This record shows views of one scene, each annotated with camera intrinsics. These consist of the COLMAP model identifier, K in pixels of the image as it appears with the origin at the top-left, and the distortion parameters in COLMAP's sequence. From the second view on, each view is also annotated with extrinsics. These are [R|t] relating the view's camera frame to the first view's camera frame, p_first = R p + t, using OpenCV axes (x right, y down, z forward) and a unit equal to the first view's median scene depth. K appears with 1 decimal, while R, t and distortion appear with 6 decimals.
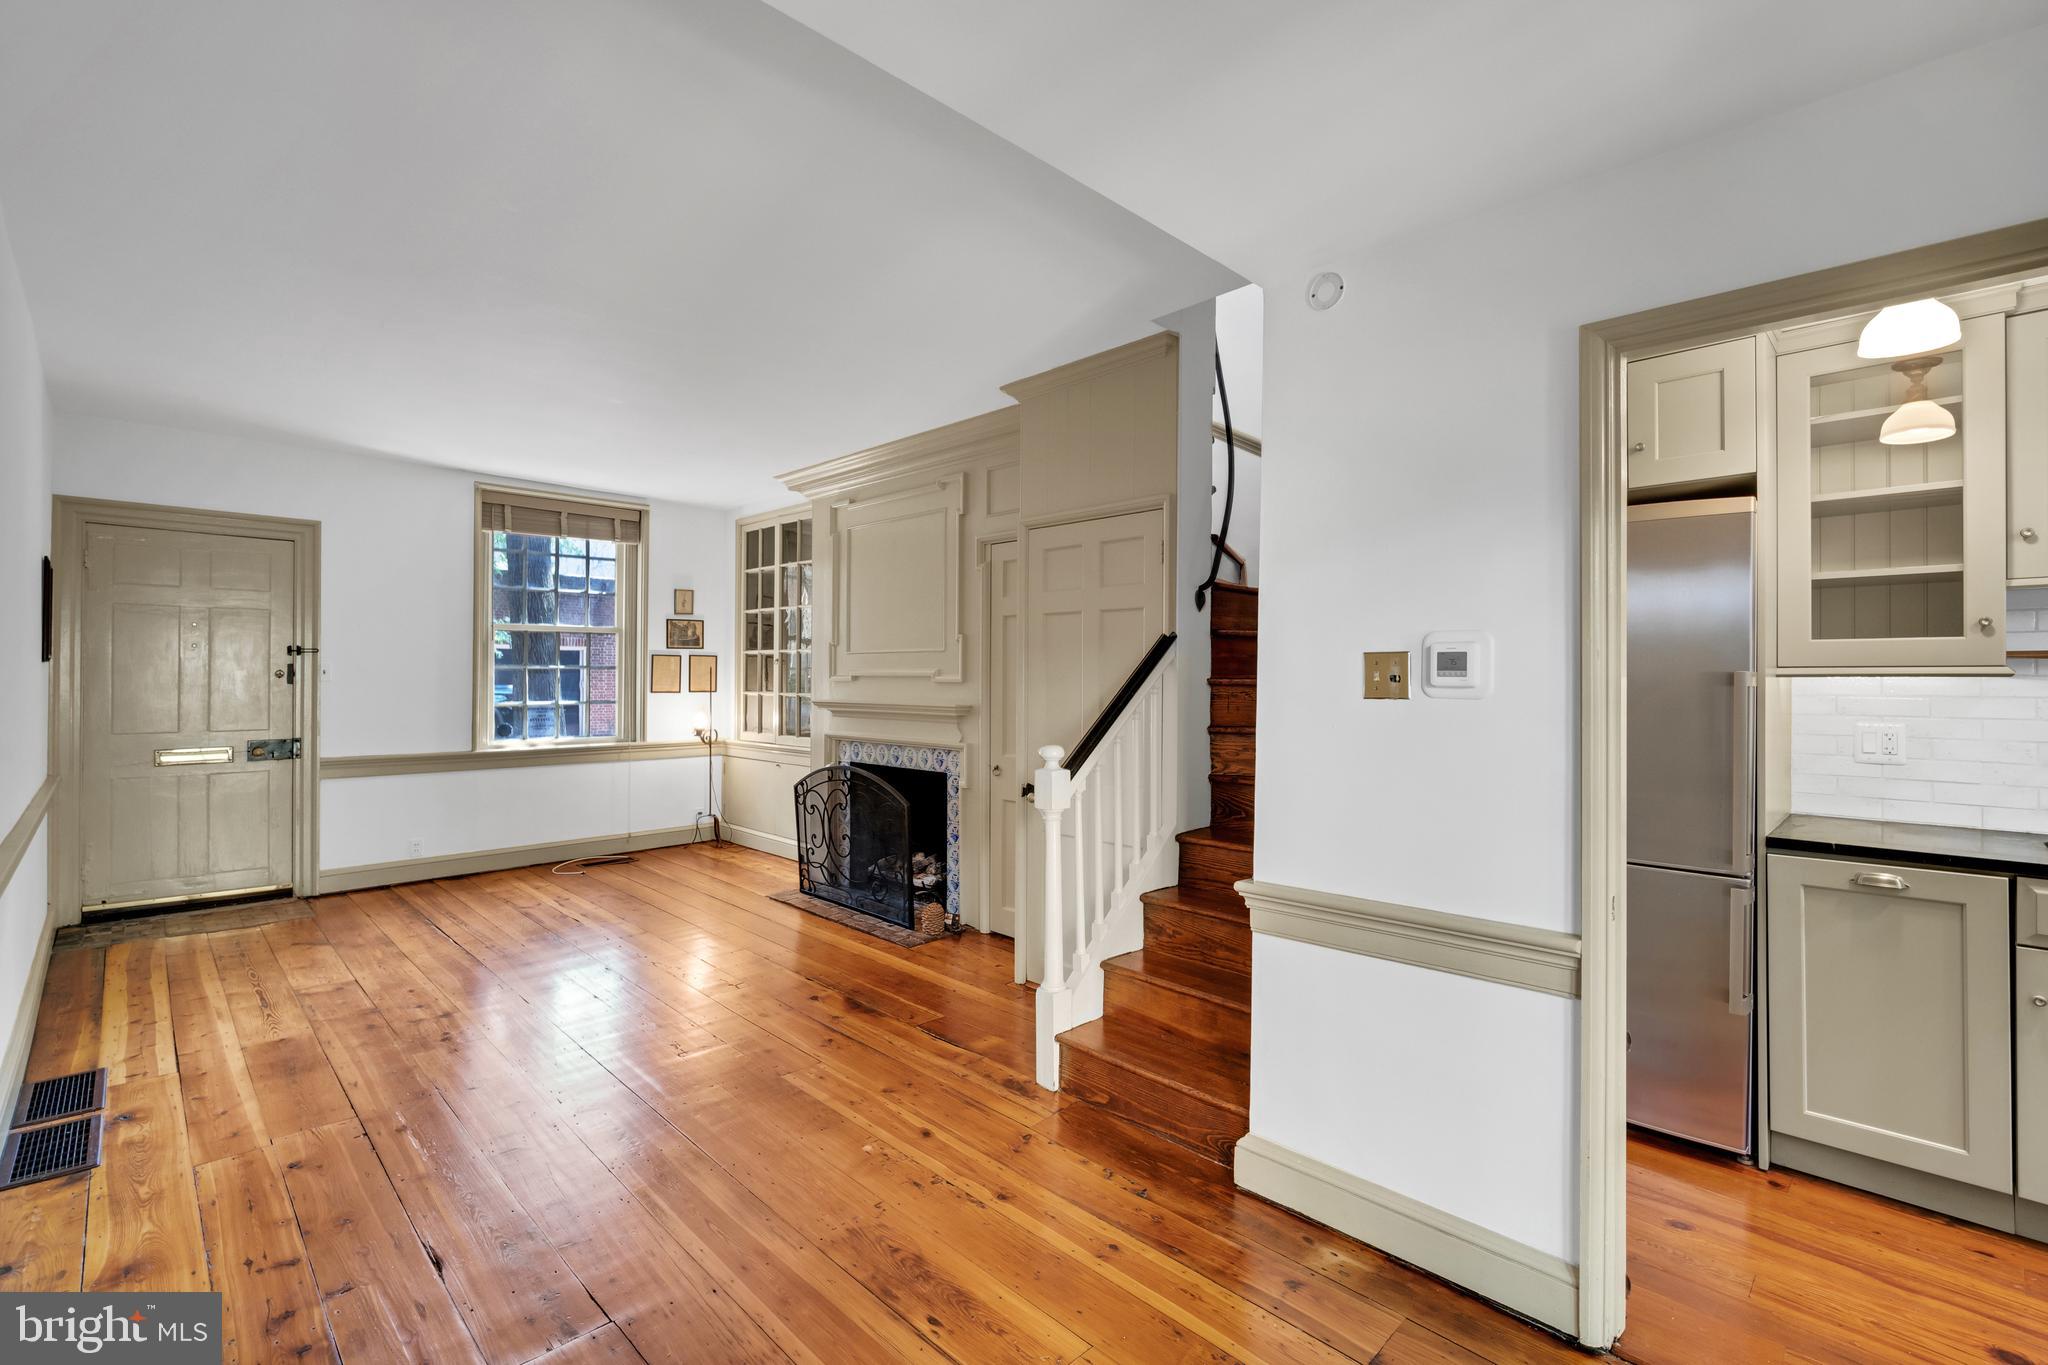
lens RADIAL K [[898.0, 0, 1024.2], [0, 898.0, 670.3], [0, 0, 1]] dist [-0.017734, 0.005006]
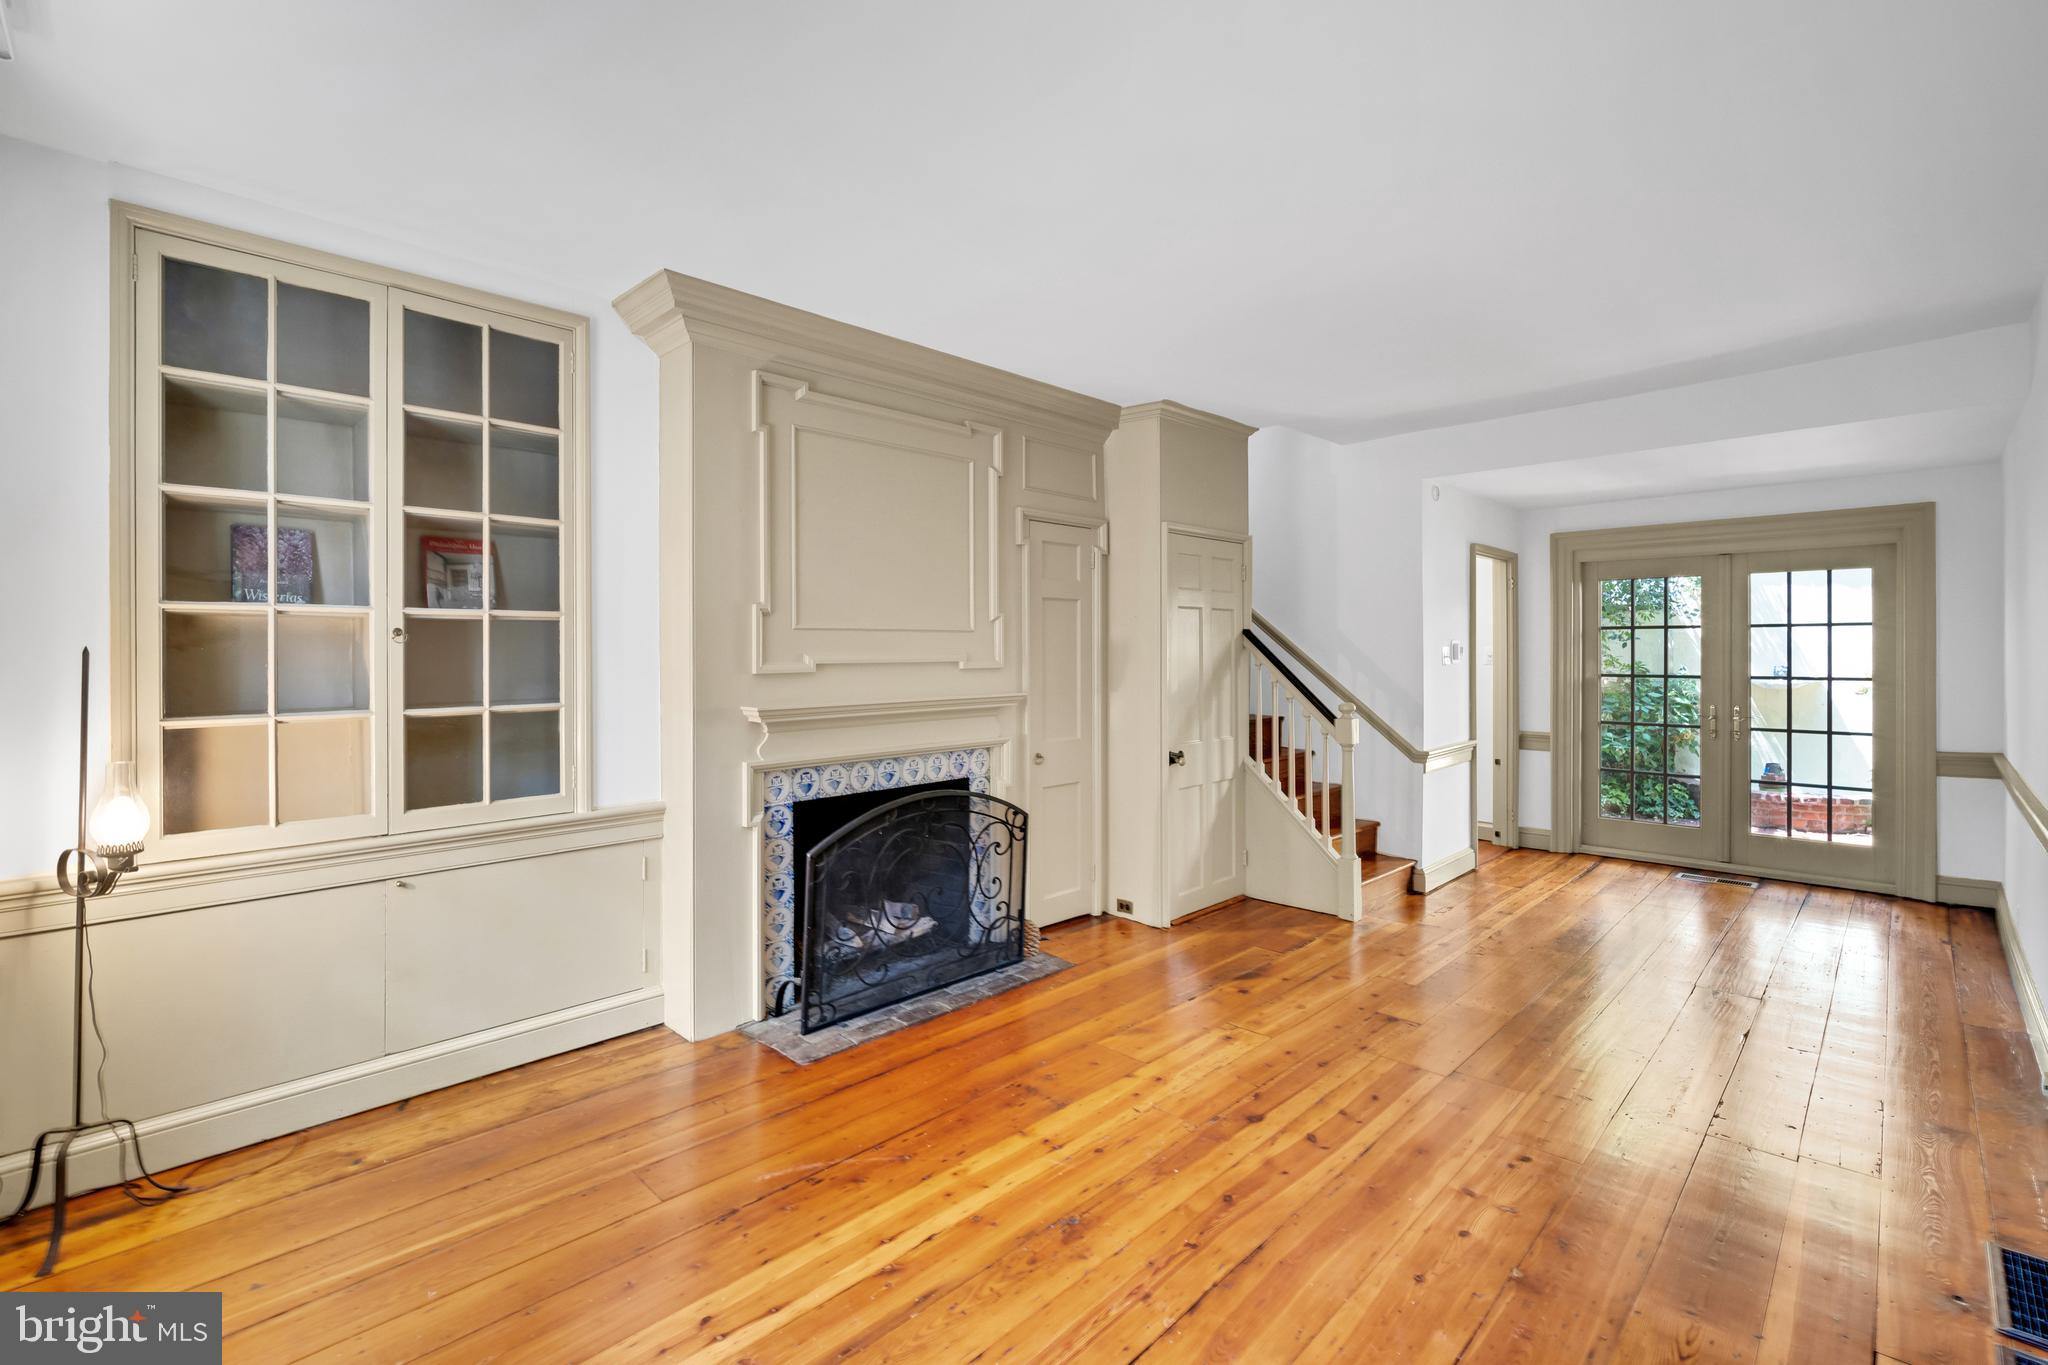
lens RADIAL K [[913.9, 0, 1029.8], [0, 913.9, 652.6], [0, 0, 1]] dist [-0.016340, 0.000270]
pose [[-0.009893, -0.006792, 0.999928, -0.849991], [-0.003811, 0.999970, 0.006755, -0.006902], [-0.999944, -0.003744, -0.009919, 0.864086]]
